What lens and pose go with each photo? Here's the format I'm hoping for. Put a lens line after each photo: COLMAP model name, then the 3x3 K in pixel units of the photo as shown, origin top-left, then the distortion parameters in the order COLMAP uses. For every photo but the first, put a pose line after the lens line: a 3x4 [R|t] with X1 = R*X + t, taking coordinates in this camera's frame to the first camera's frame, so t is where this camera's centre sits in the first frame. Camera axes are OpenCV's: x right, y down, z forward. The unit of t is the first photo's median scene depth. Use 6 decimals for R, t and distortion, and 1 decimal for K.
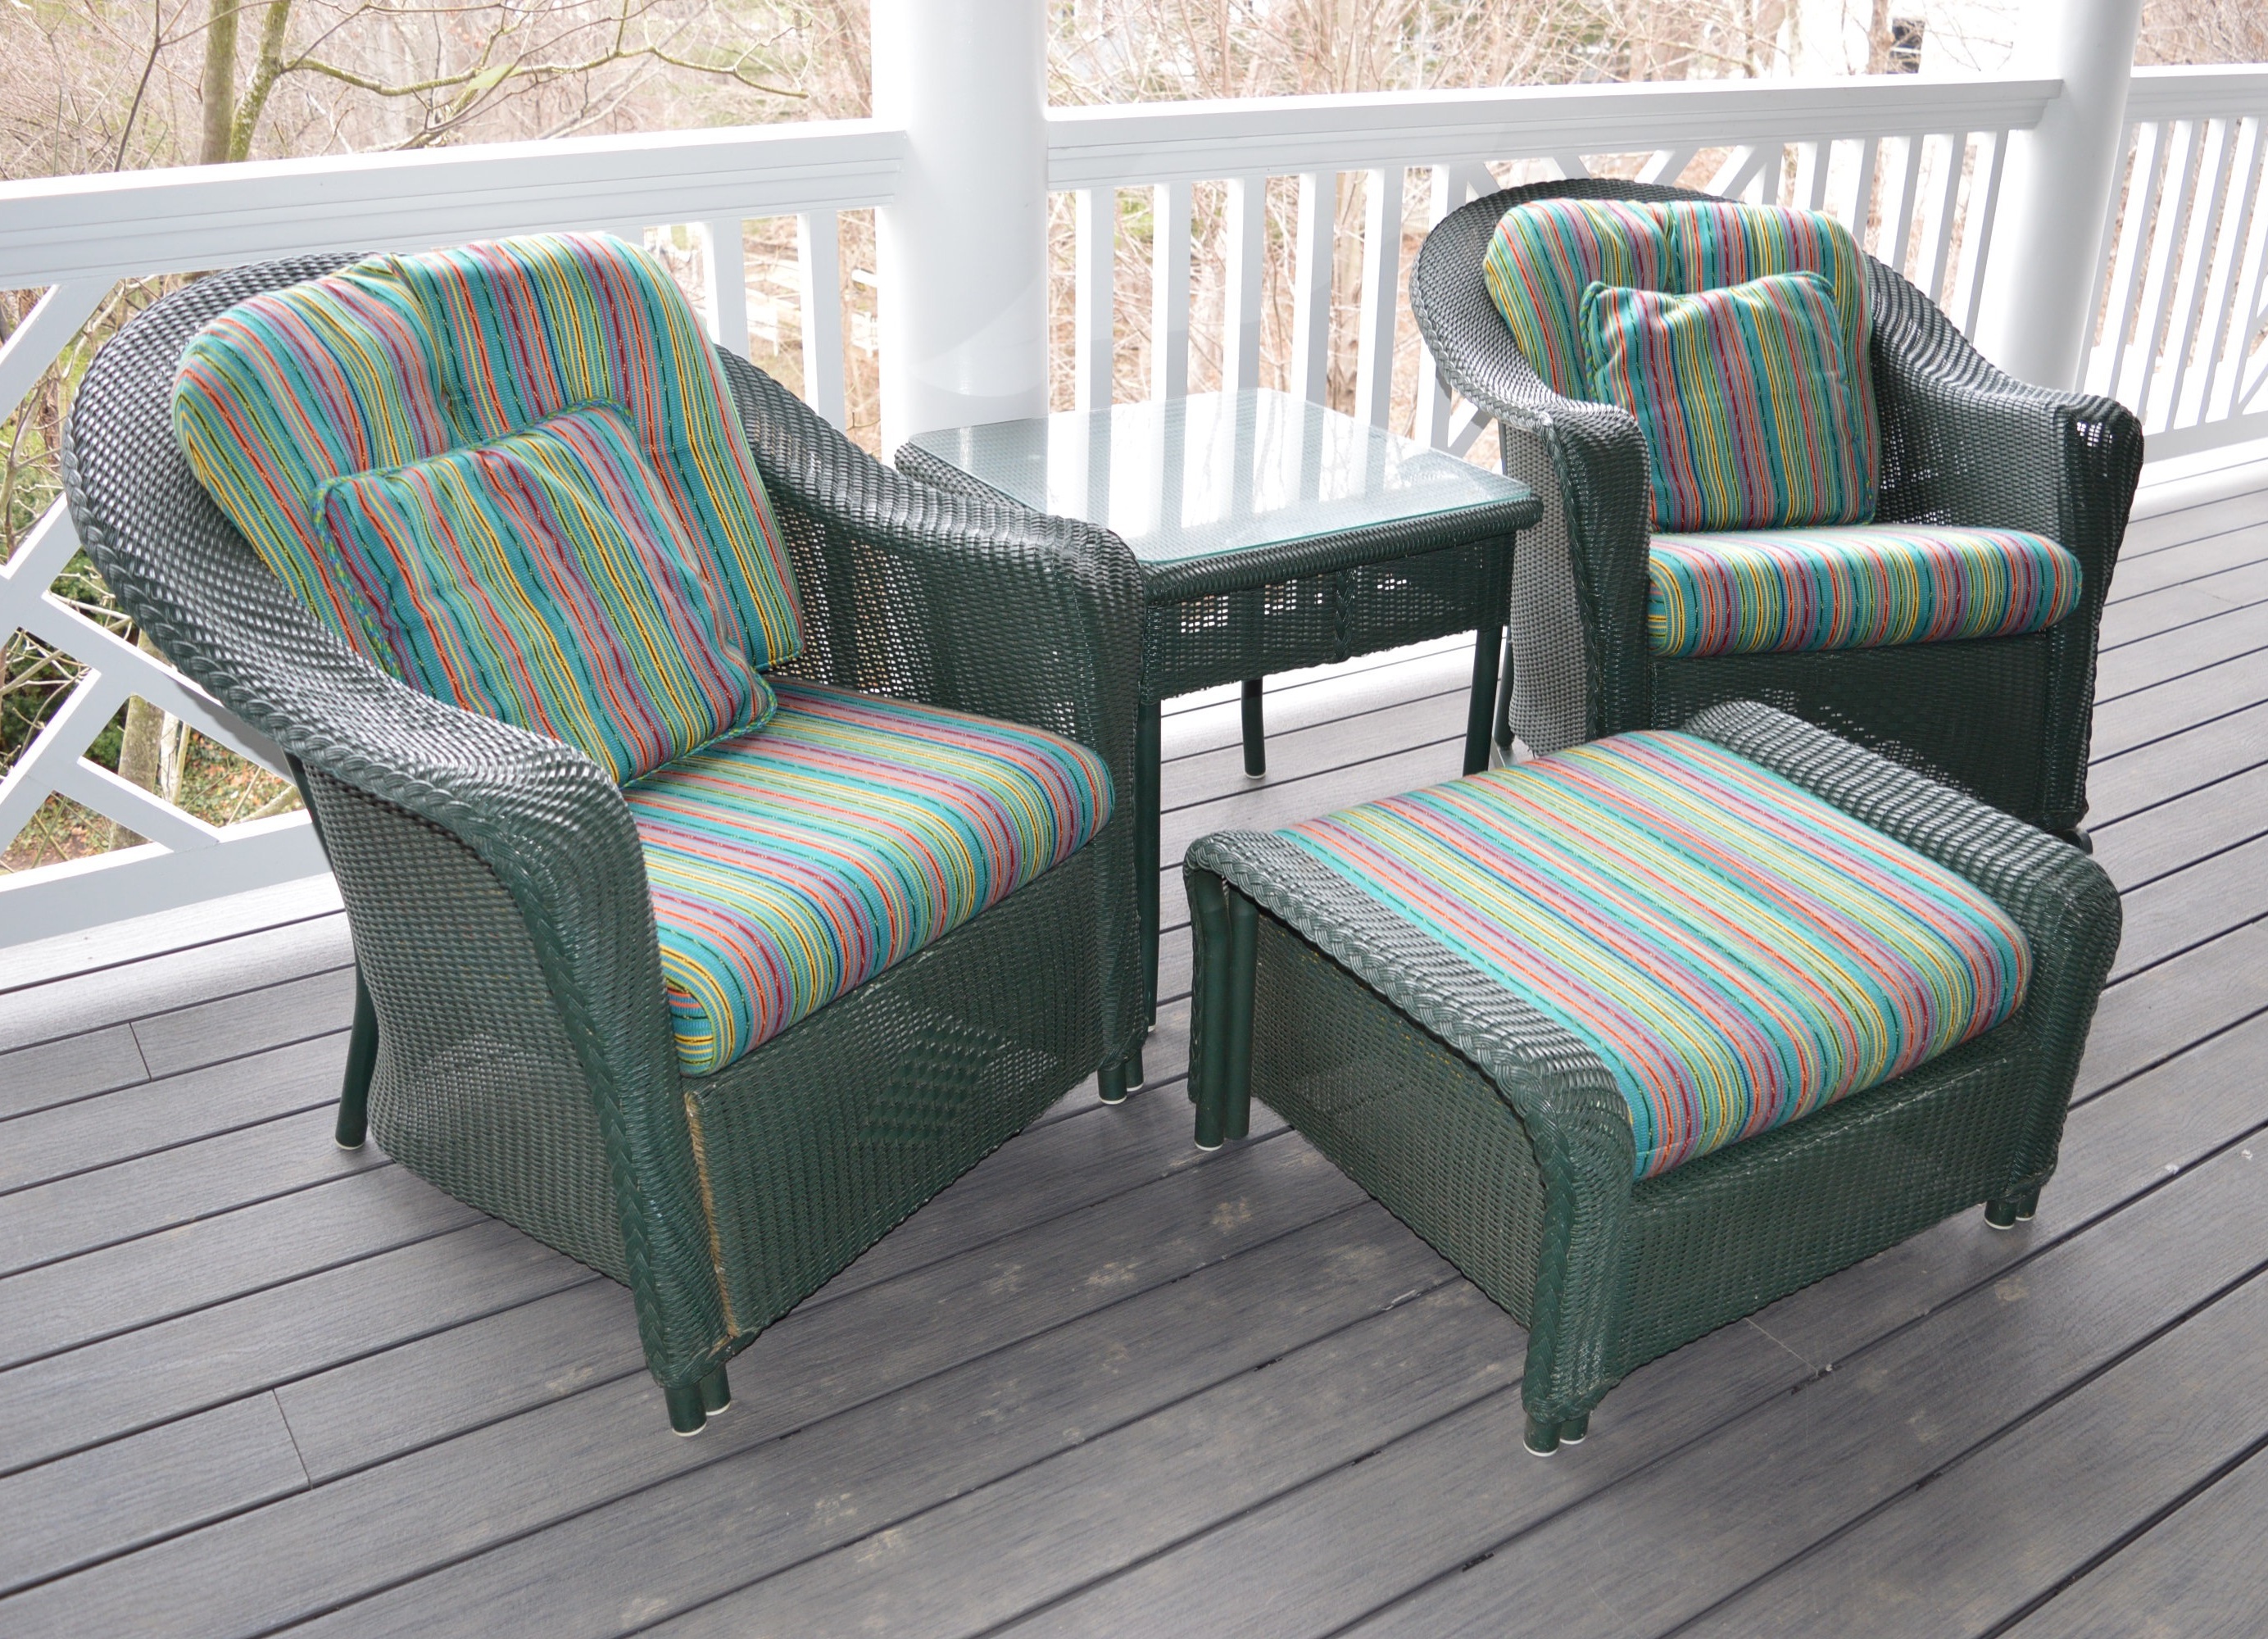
lens RADIAL K [[2105.9, 0, 1242.5], [0, 2105.9, 821.6], [0, 0, 1]] dist [-0.090669, 0.005130]
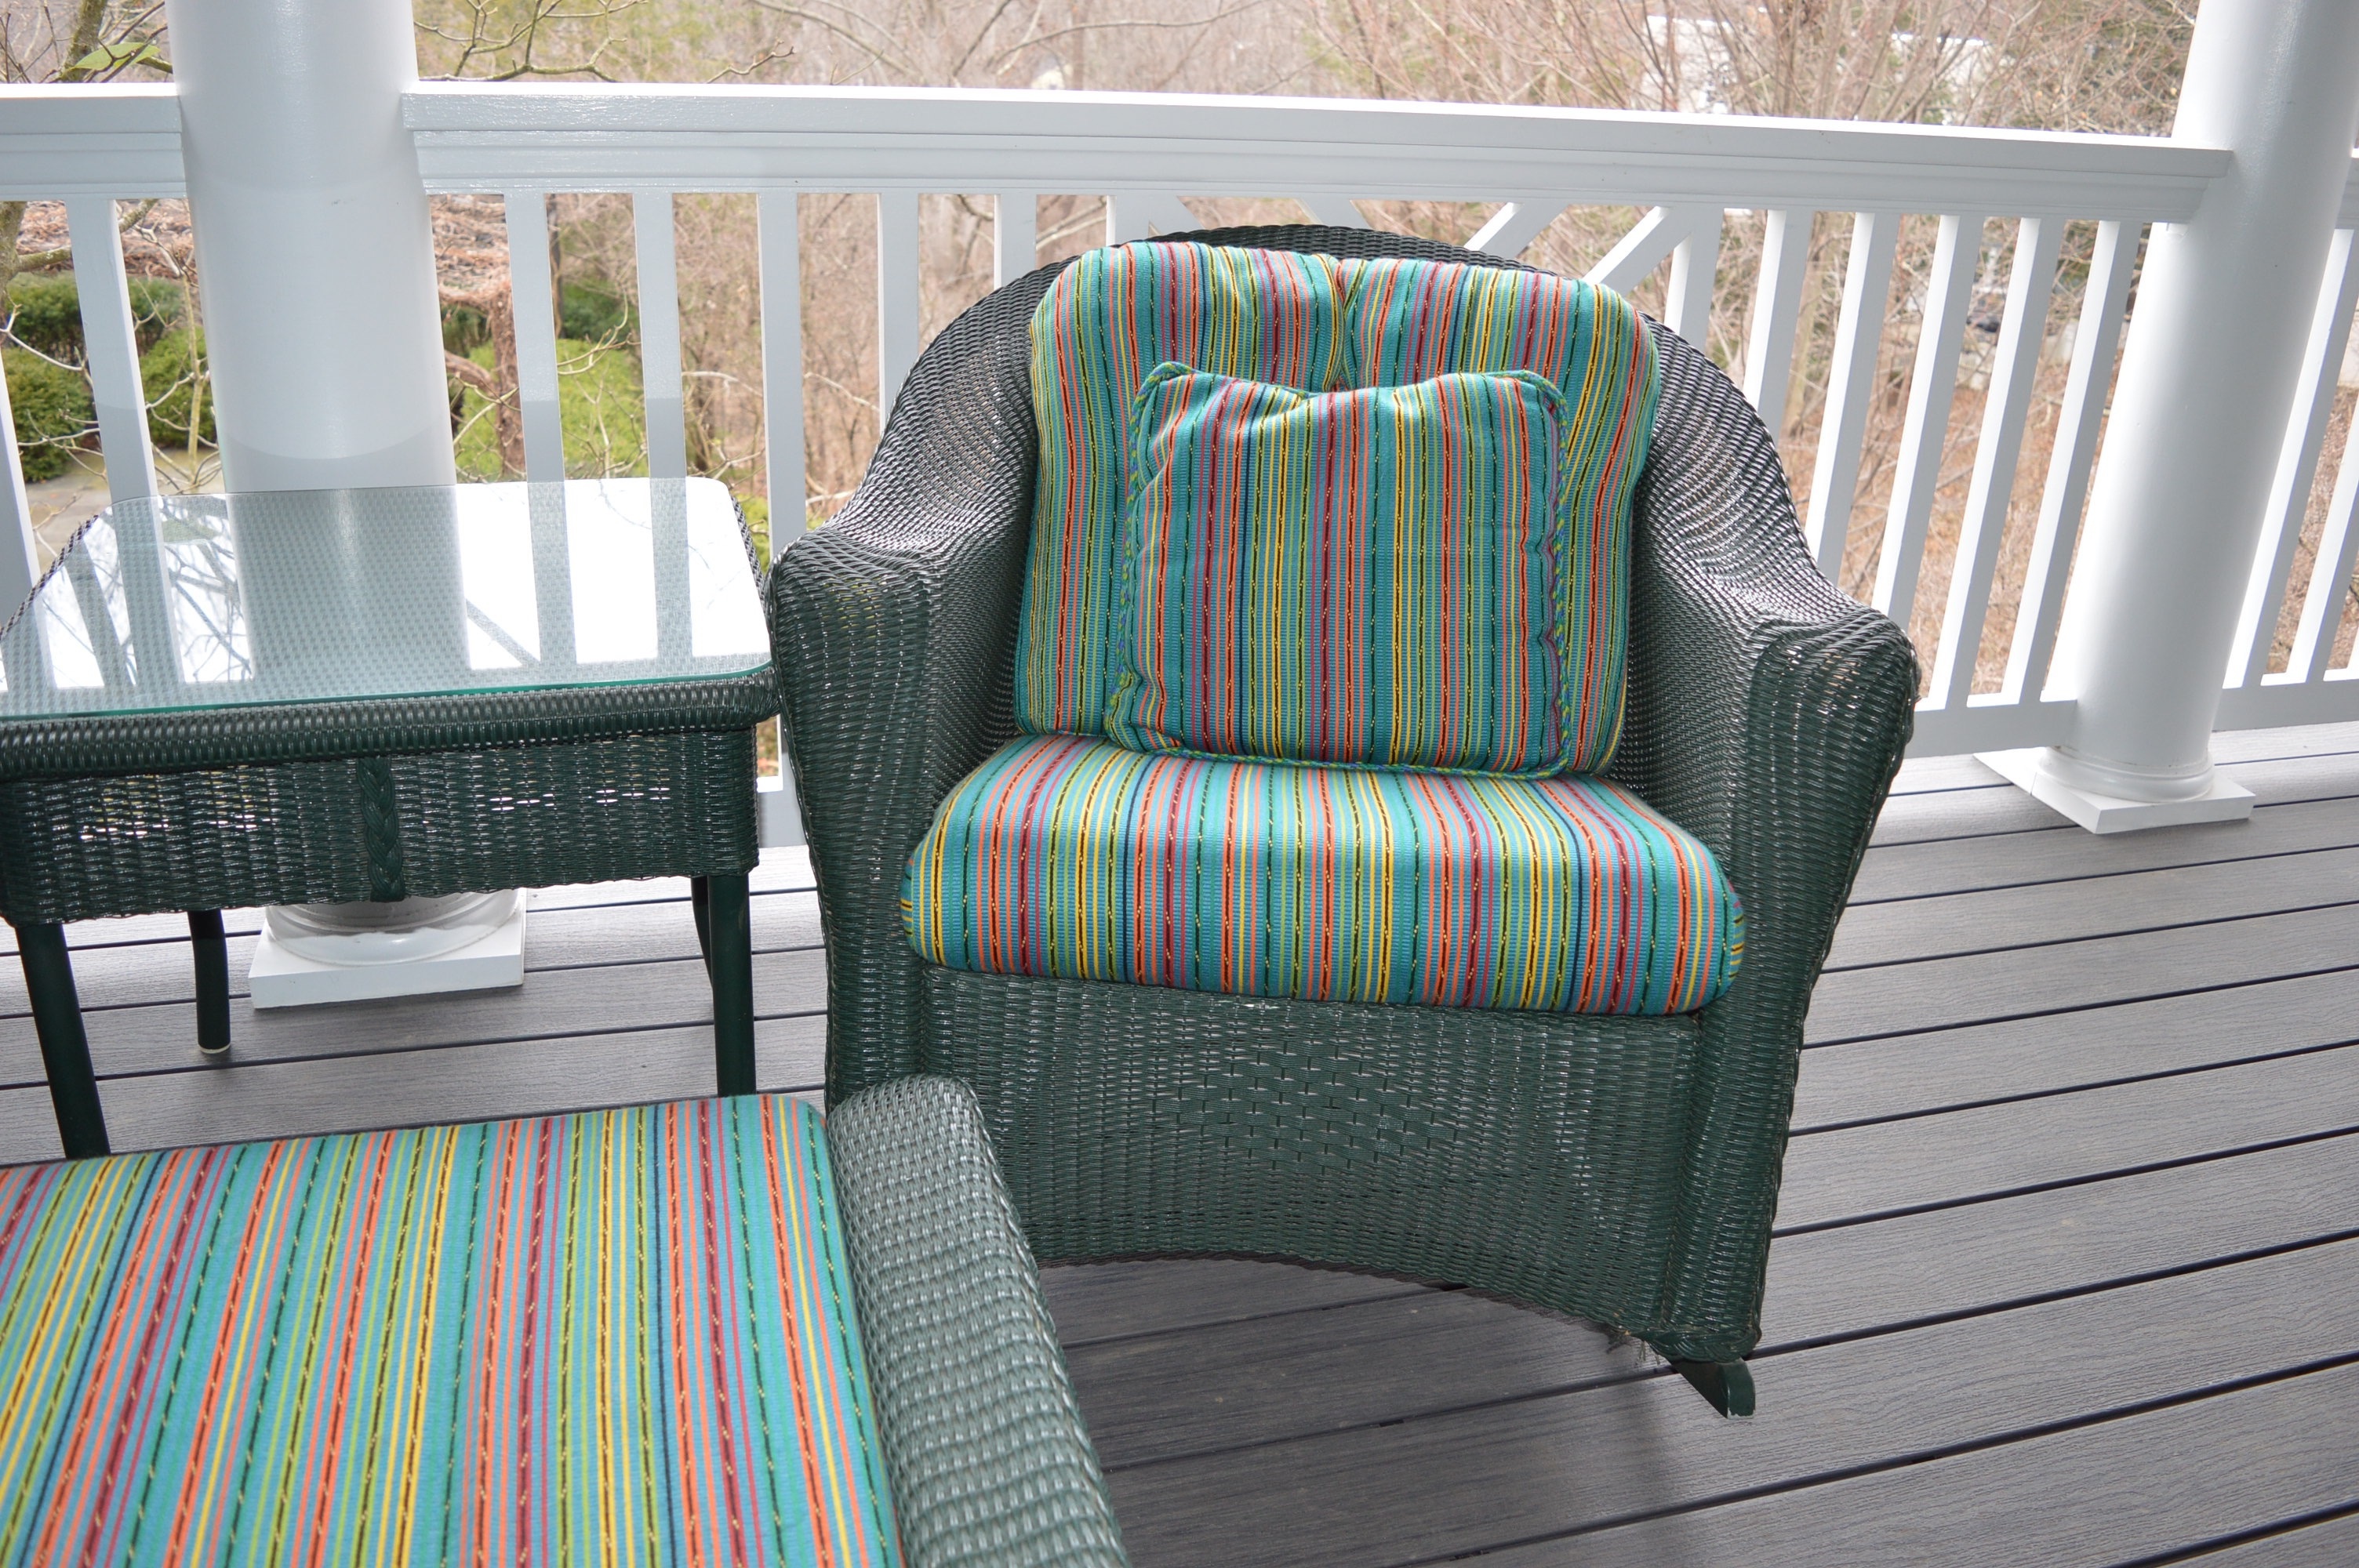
lens RADIAL K [[1943.1, 0, 1179.5], [0, 1943.1, 784.0], [0, 0, 1]] dist [-0.092188, 0.004345]
pose [[0.948176, 0.134506, -0.287873, 0.497976], [-0.149443, 0.988301, -0.030448, -0.146217], [0.280410, 0.071891, 0.957184, 0.573355]]
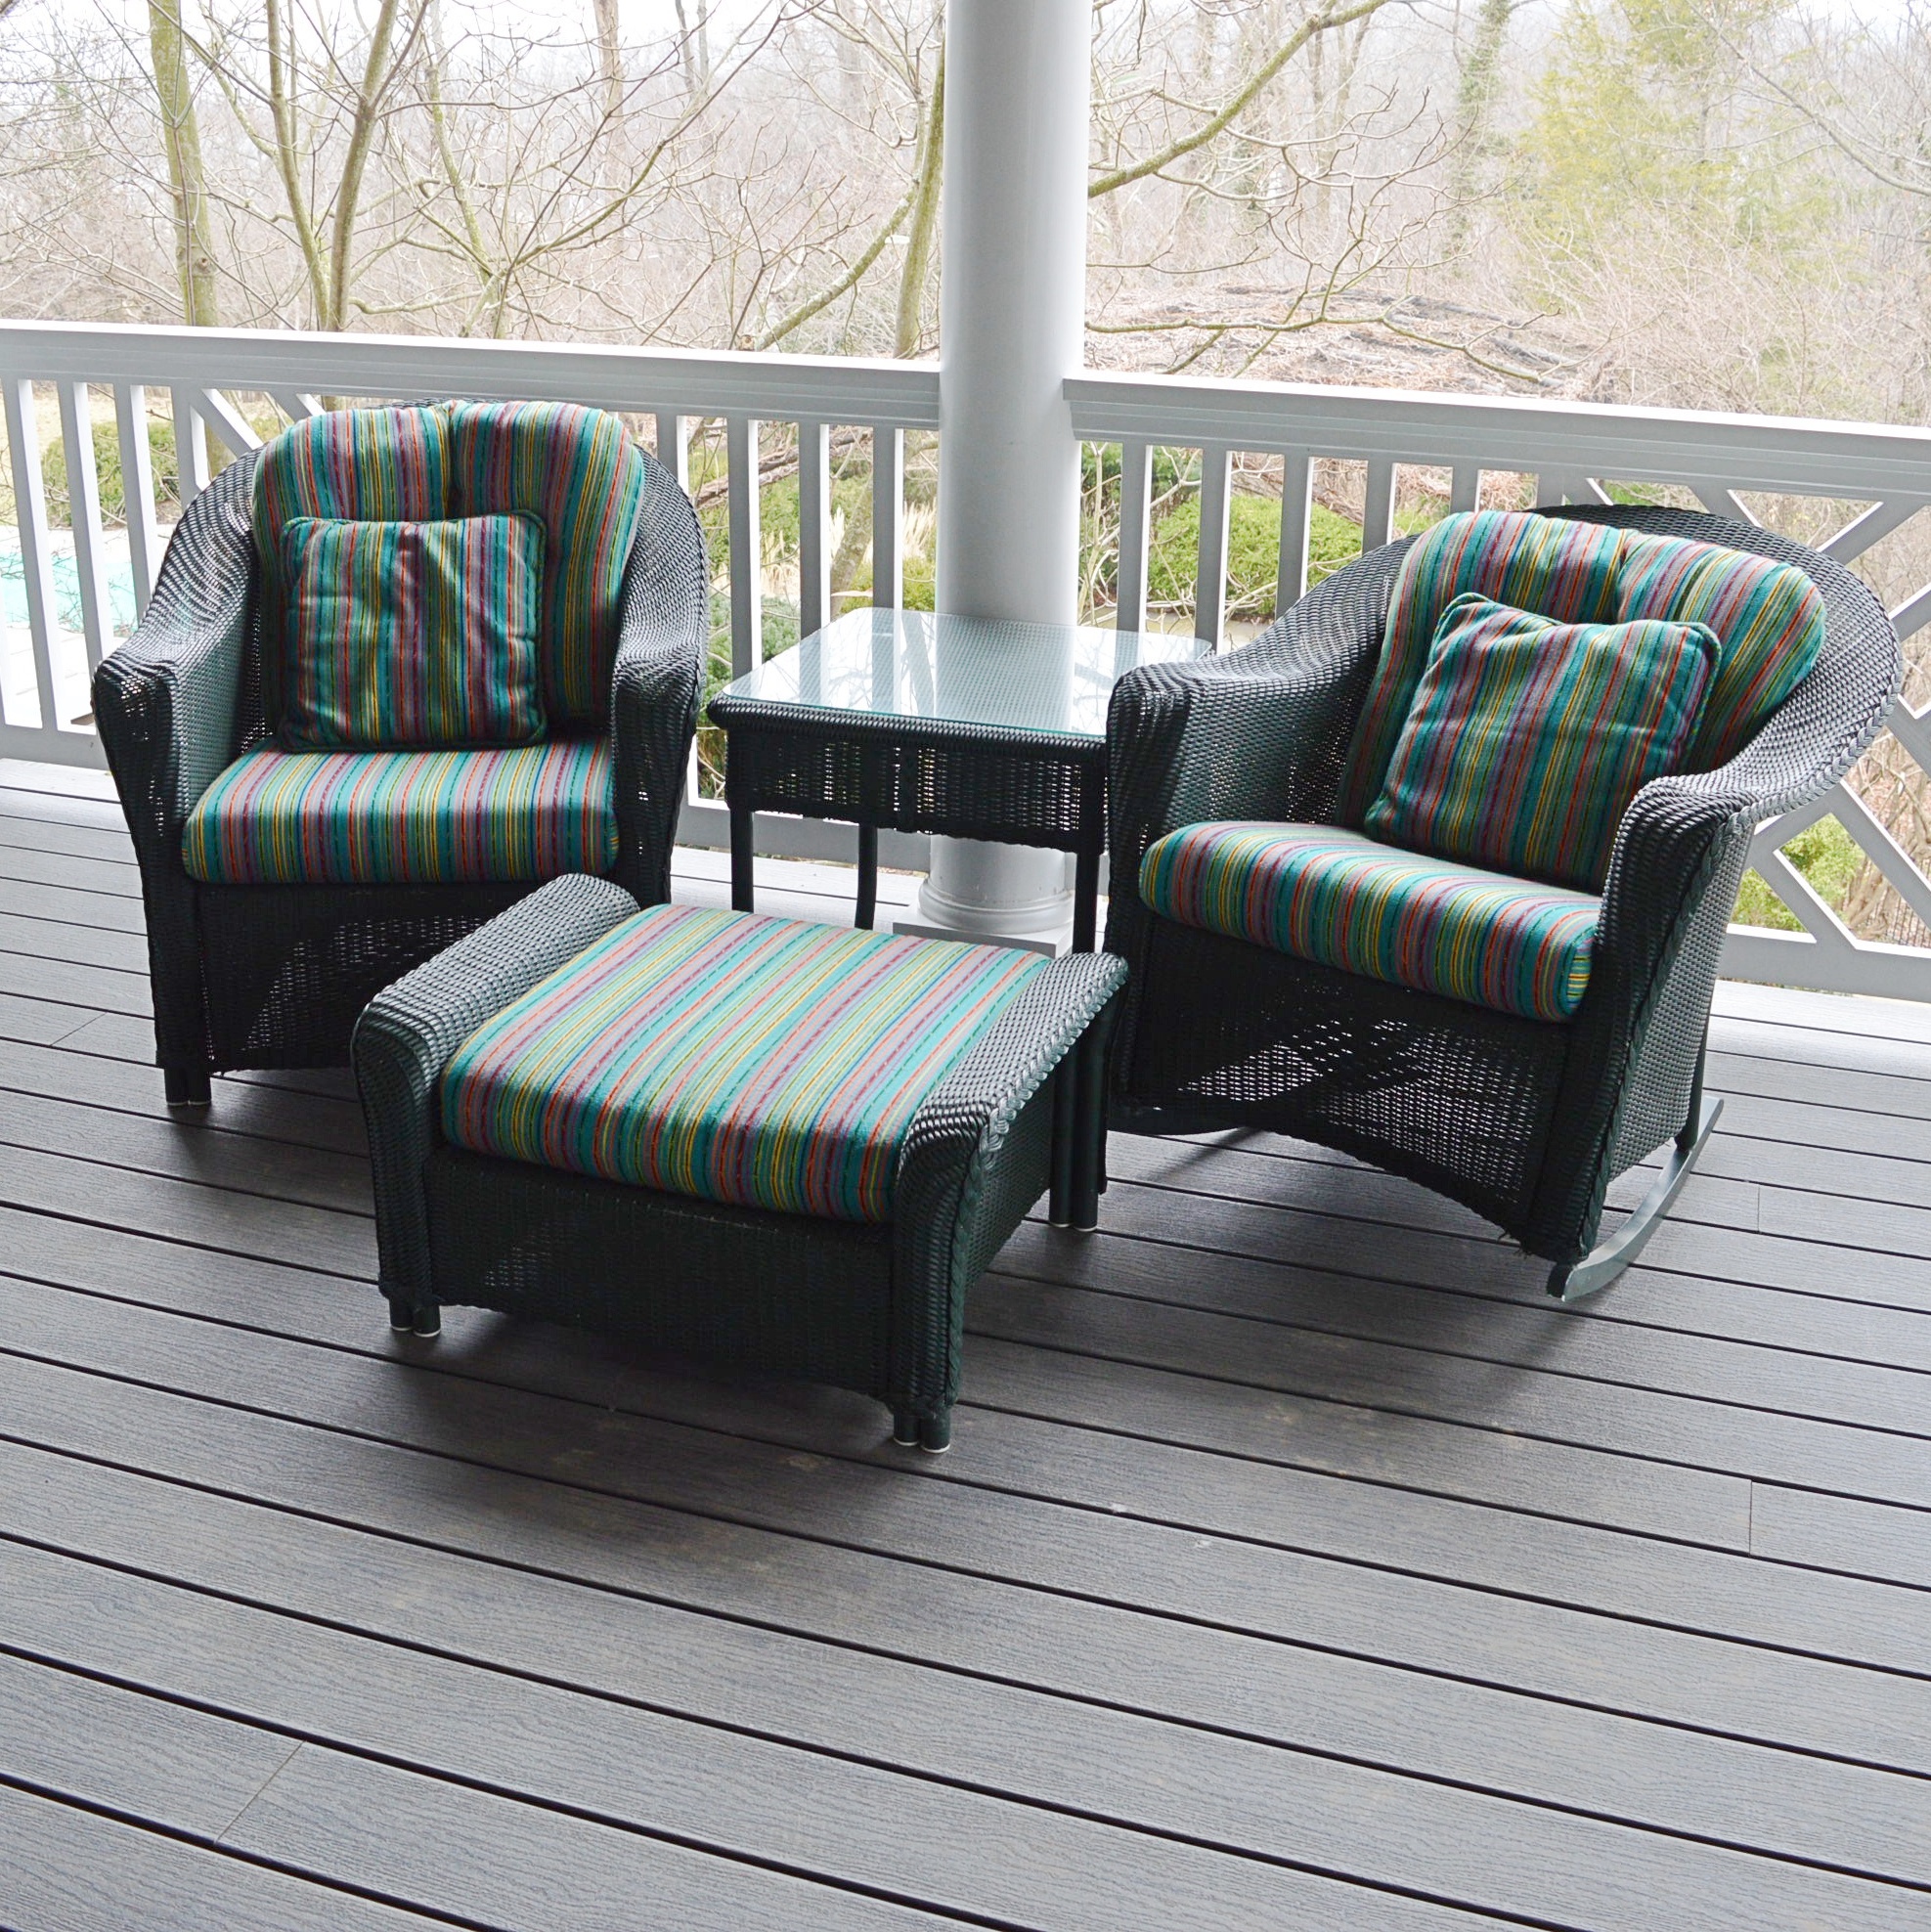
lens RADIAL K [[2400.2, 0, 909.0], [0, 2400.2, 931.4], [0, 0, 1]] dist [-0.088769, -0.009243]
pose [[0.580805, 0.260644, -0.771187, 1.242969], [-0.344419, 0.937065, 0.057314, -0.113845], [0.737591, 0.232323, 0.634023, 0.186632]]
